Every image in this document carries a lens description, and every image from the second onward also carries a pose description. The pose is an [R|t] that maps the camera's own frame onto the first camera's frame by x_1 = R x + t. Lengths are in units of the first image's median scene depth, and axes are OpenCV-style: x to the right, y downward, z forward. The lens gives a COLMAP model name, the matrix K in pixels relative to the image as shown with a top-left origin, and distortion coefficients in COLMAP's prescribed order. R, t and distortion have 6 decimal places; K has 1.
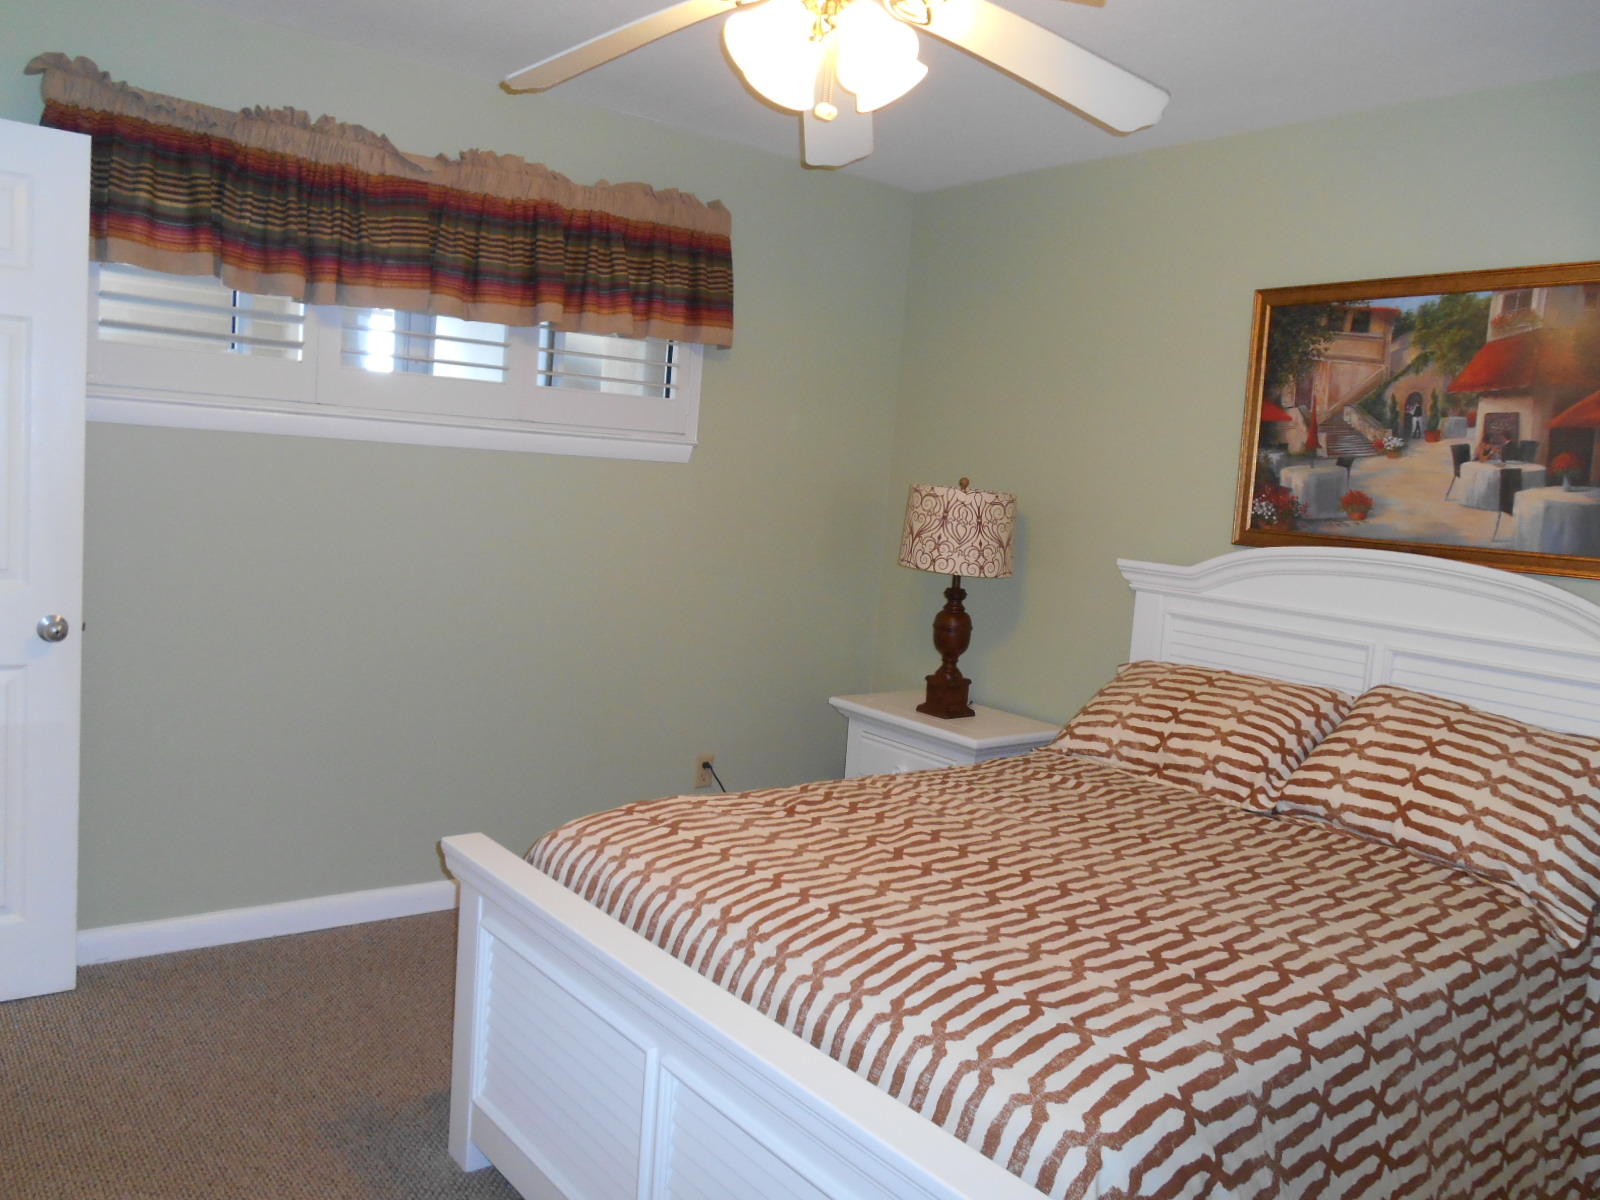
lens RADIAL K [[1249.9, 0, 786.0], [0, 1249.9, 596.2], [0, 0, 1]] dist [-0.030346, 0.021426]
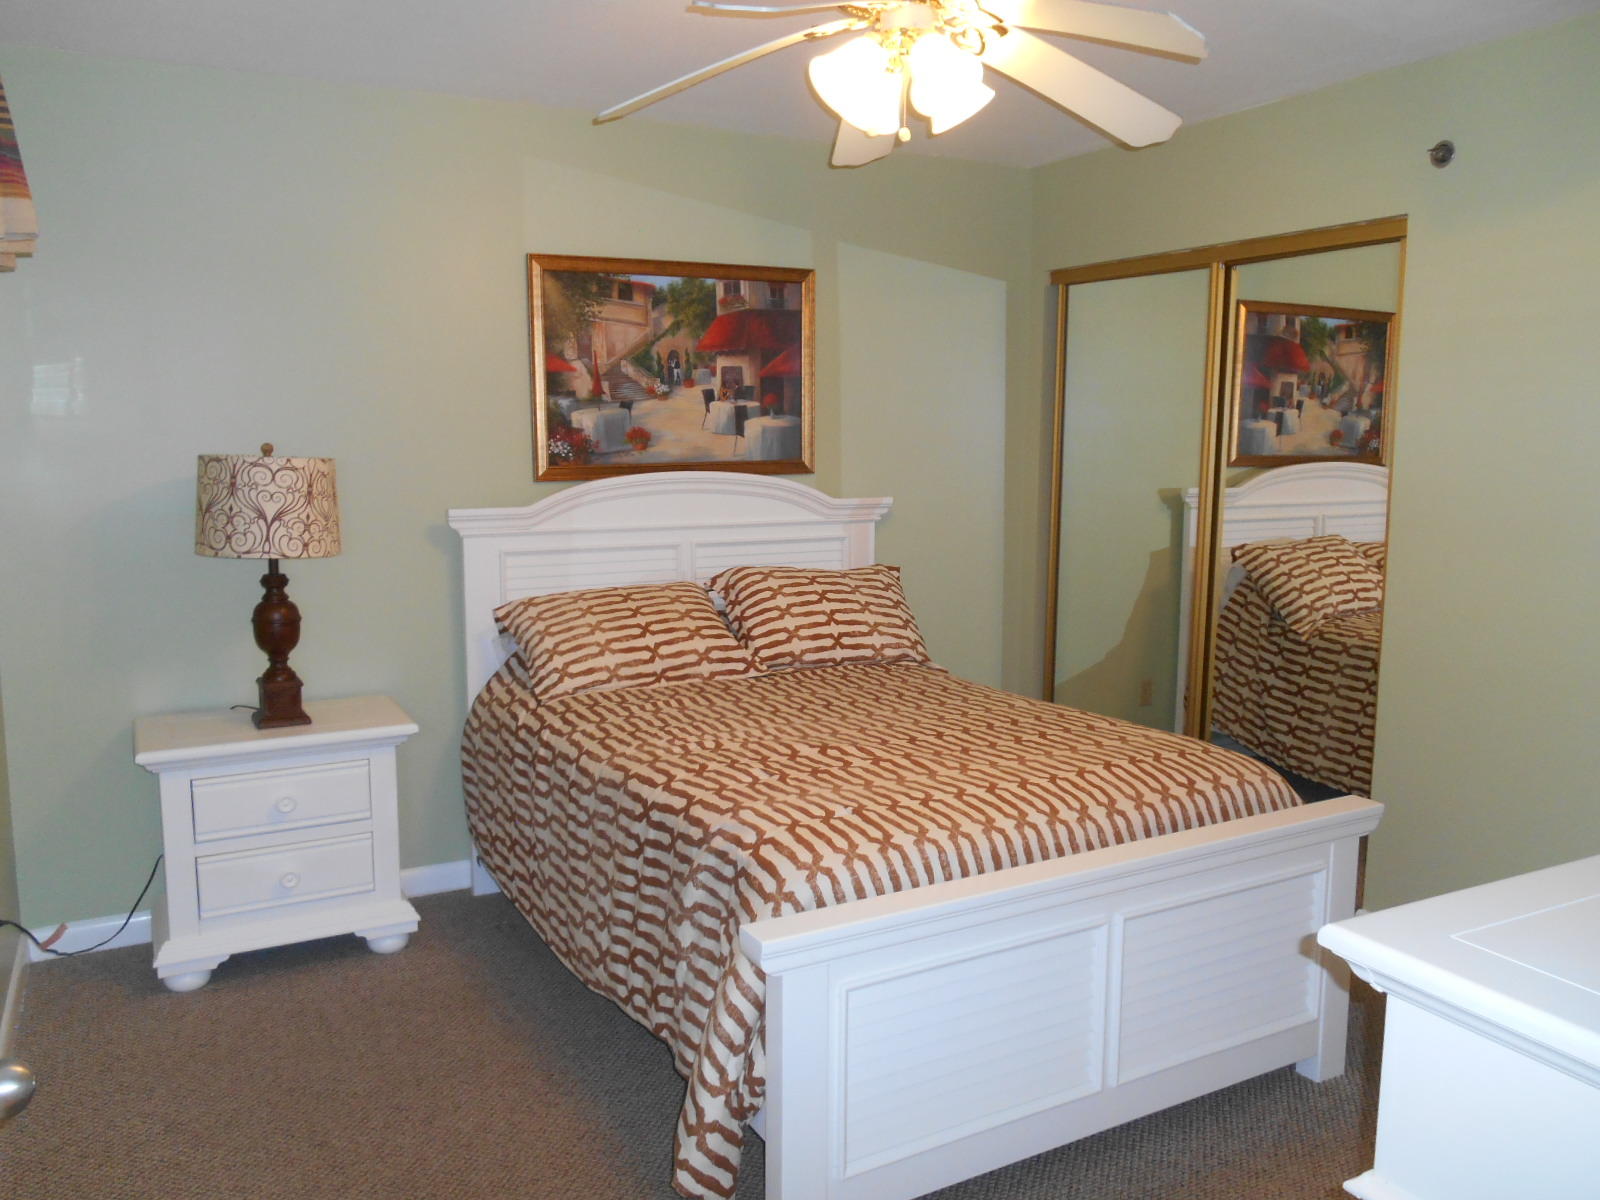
lens RADIAL K [[1249.9, 0, 785.3], [0, 1249.9, 600.3], [0, 0, 1]] dist [-0.030346, 0.021426]
pose [[0.151989, -0.210881, 0.965623, -0.807292], [0.111124, 0.974425, 0.195313, -0.148669], [-0.982115, 0.077618, 0.171536, 0.663764]]
